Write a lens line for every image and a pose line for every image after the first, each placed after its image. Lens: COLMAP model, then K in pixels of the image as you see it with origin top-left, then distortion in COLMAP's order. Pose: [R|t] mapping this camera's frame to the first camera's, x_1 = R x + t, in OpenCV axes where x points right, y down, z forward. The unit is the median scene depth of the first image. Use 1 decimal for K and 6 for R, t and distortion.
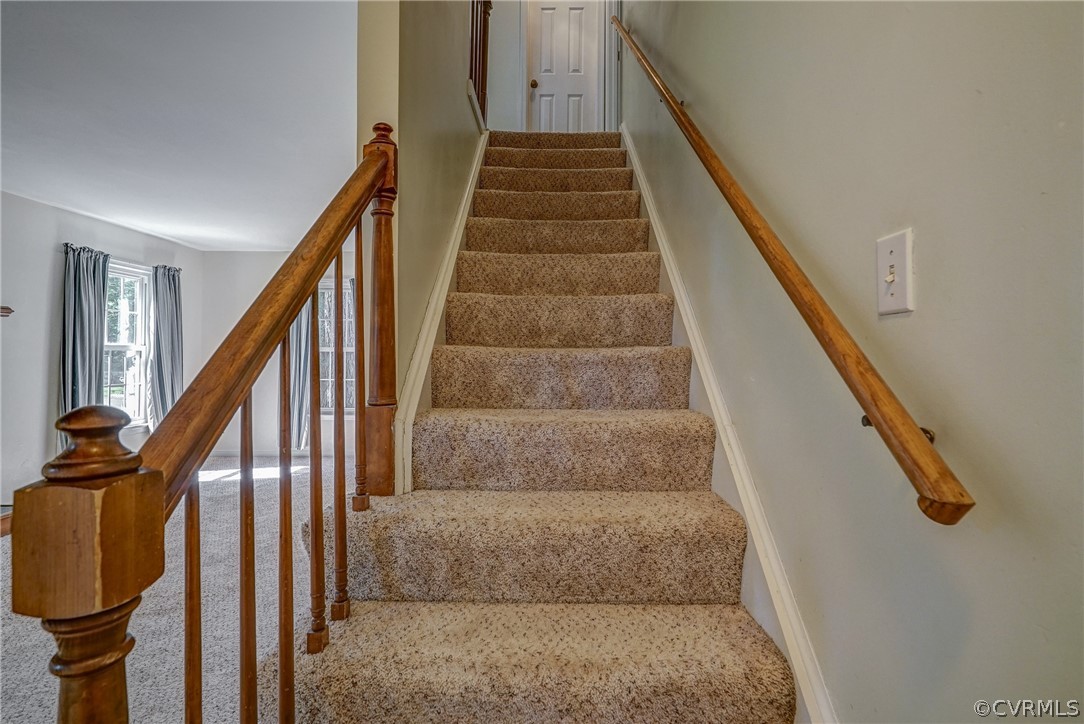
lens RADIAL K [[498.5, 0, 542.2], [0, 498.5, 360.3], [0, 0, 1]] dist [-0.001259, 0.001194]
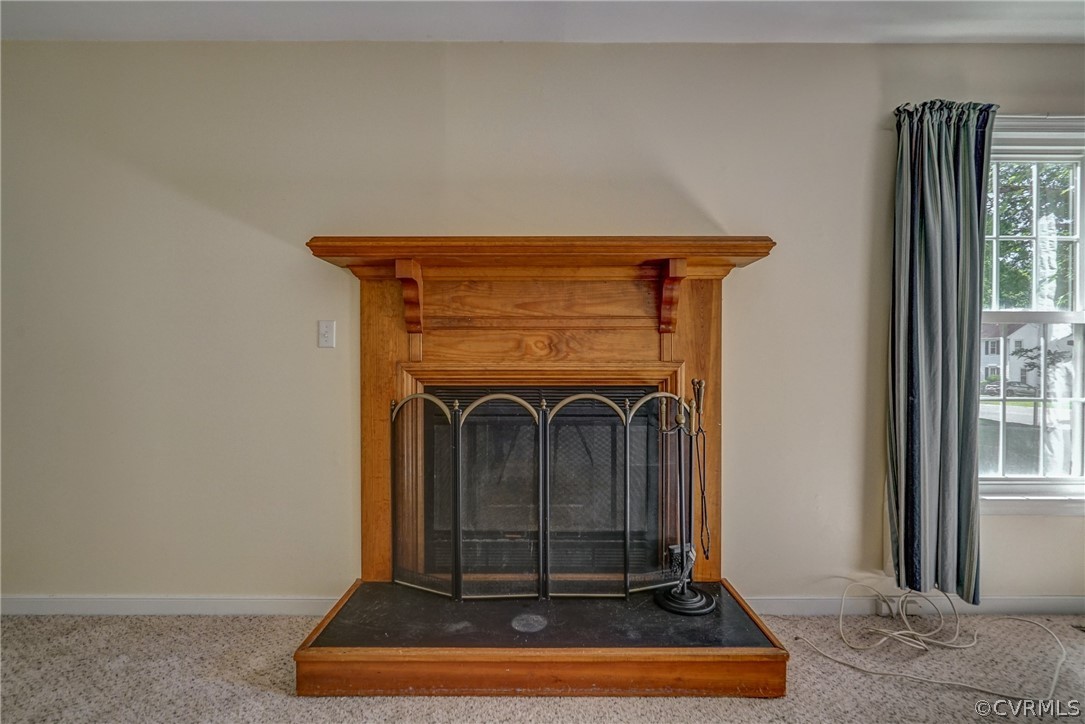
lens RADIAL K [[499.0, 0, 545.9], [0, 499.0, 361.1], [0, 0, 1]] dist [-0.001259, 0.001194]
pose [[0.018257, -0.003136, -0.999828, -0.447953], [-0.003998, 0.999987, -0.003210, 0.020151], [0.999825, 0.004056, 0.018244, 0.617605]]
